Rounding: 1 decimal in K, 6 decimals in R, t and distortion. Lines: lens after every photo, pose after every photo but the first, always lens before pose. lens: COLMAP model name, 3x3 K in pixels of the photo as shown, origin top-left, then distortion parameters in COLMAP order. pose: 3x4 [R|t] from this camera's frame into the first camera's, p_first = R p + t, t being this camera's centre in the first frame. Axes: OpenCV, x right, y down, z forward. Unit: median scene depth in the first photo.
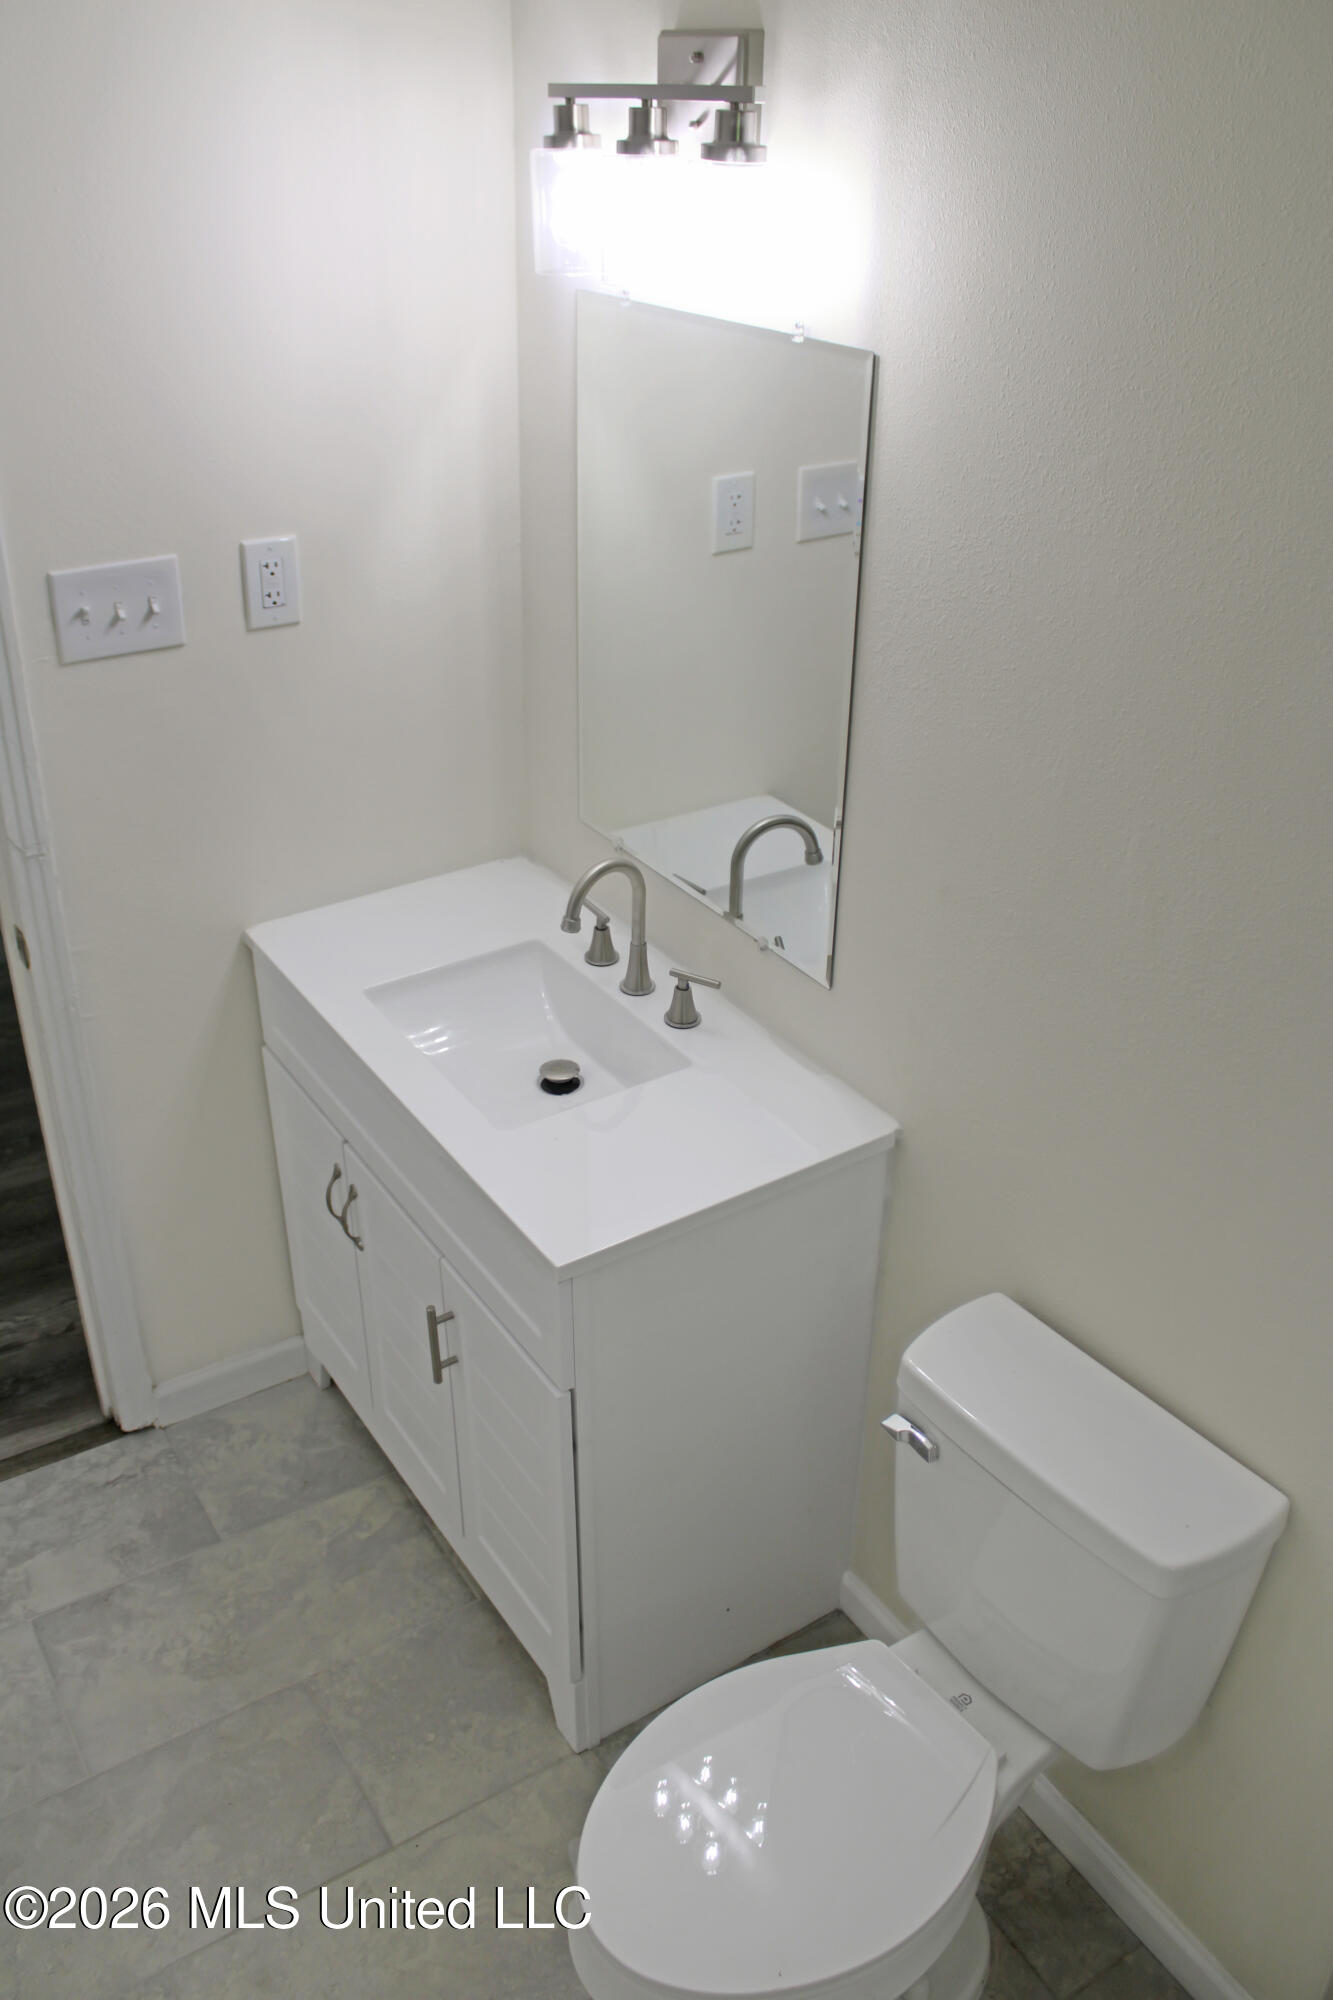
lens RADIAL K [[1715.5, 0, 666.7], [0, 1715.5, 997.8], [0, 0, 1]] dist [-0.118255, 0.052977]
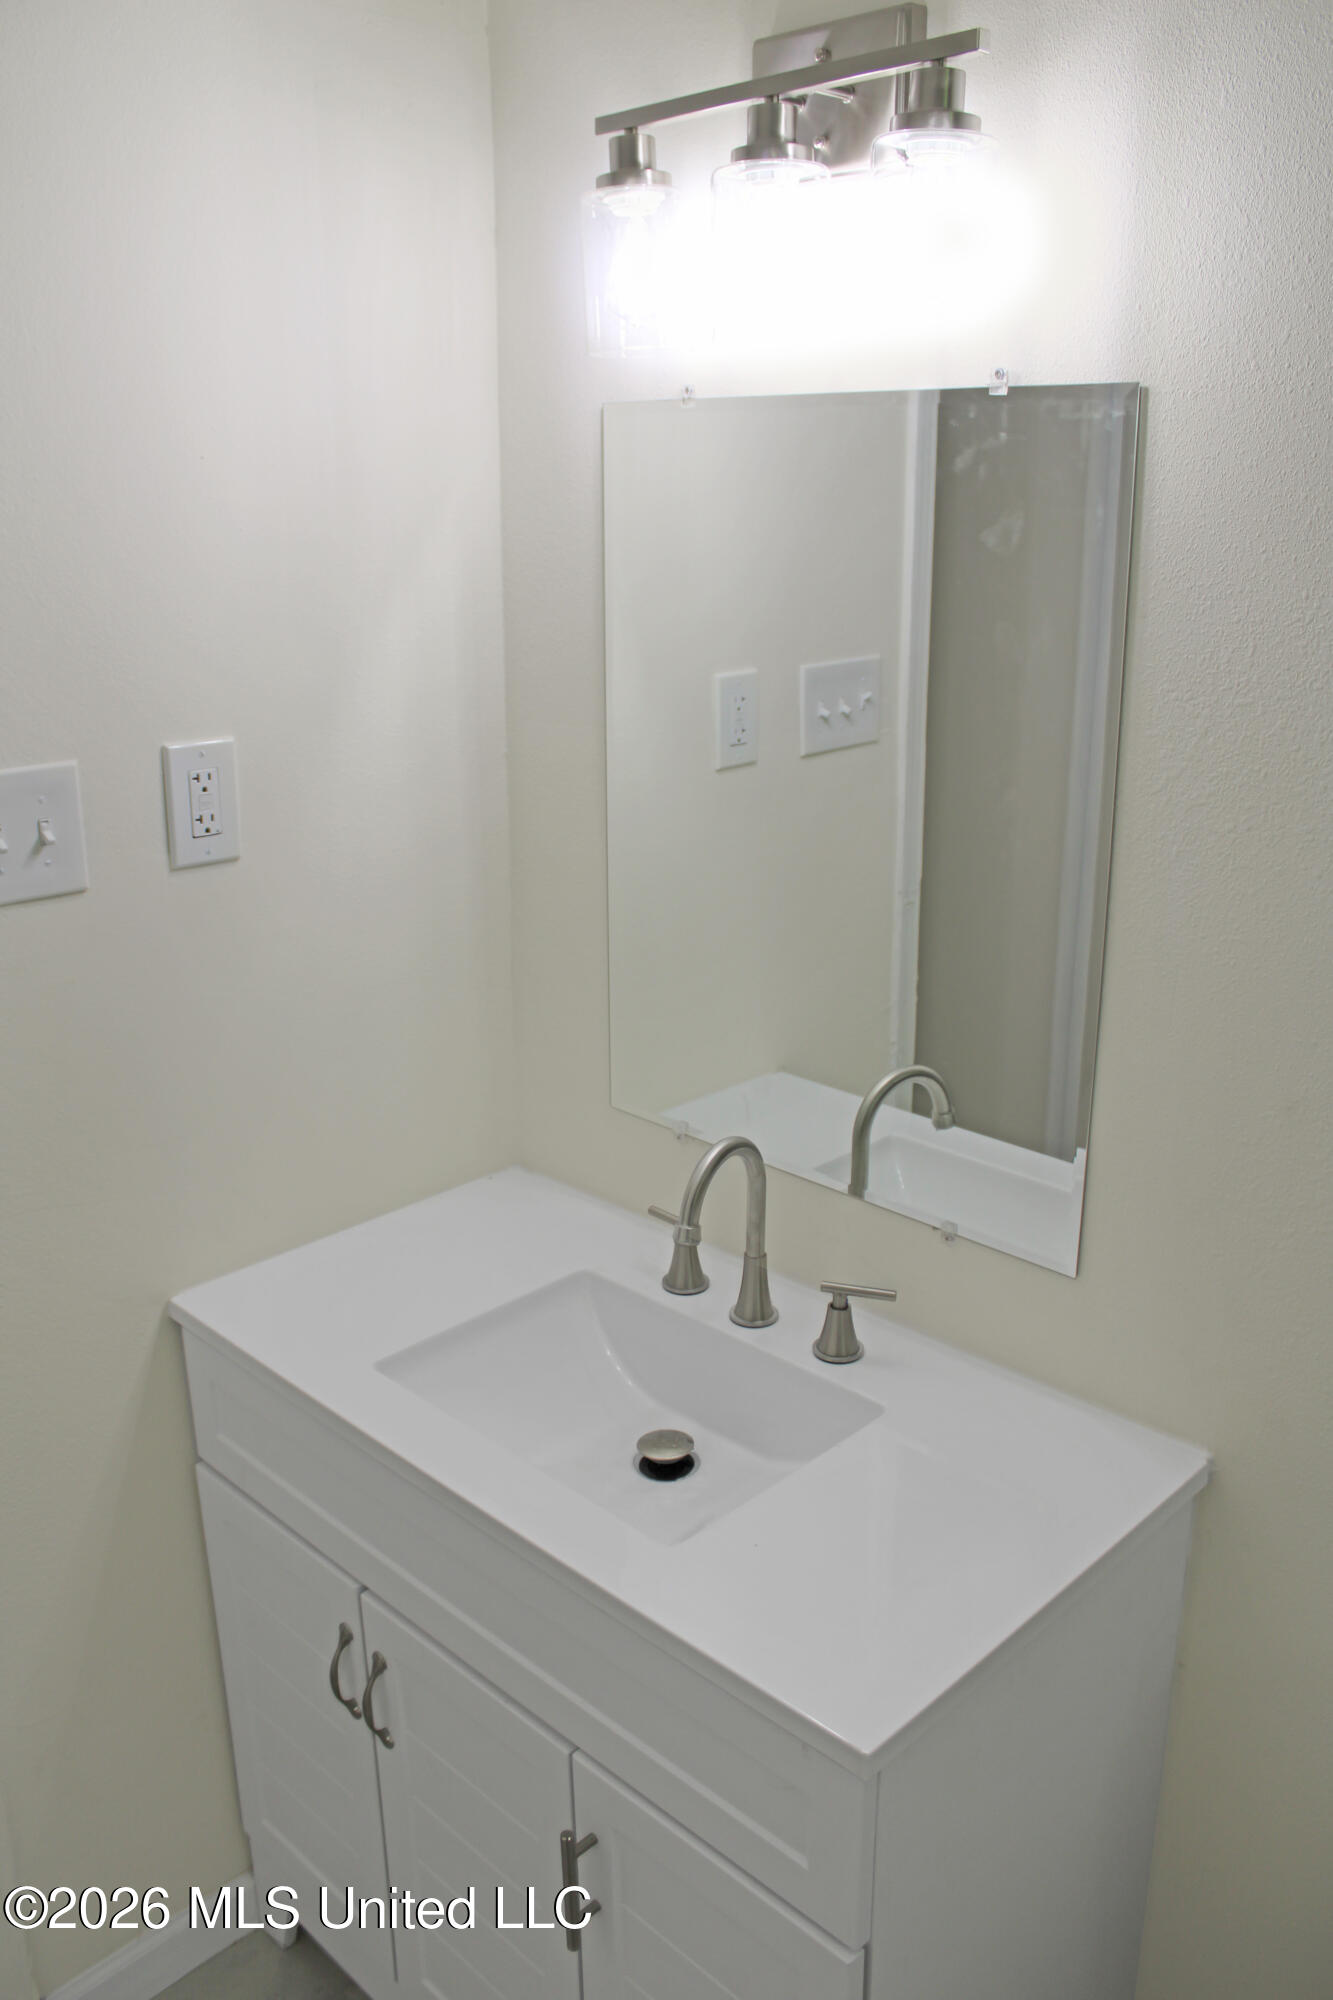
lens RADIAL K [[1715.5, 0, 662.0], [0, 1715.5, 998.3], [0, 0, 1]] dist [-0.118255, 0.052977]
pose [[0.980471, -0.078484, 0.180322, -0.178058], [0.113998, 0.973969, -0.195930, 0.000031], [-0.160251, 0.212660, 0.963896, 0.288684]]
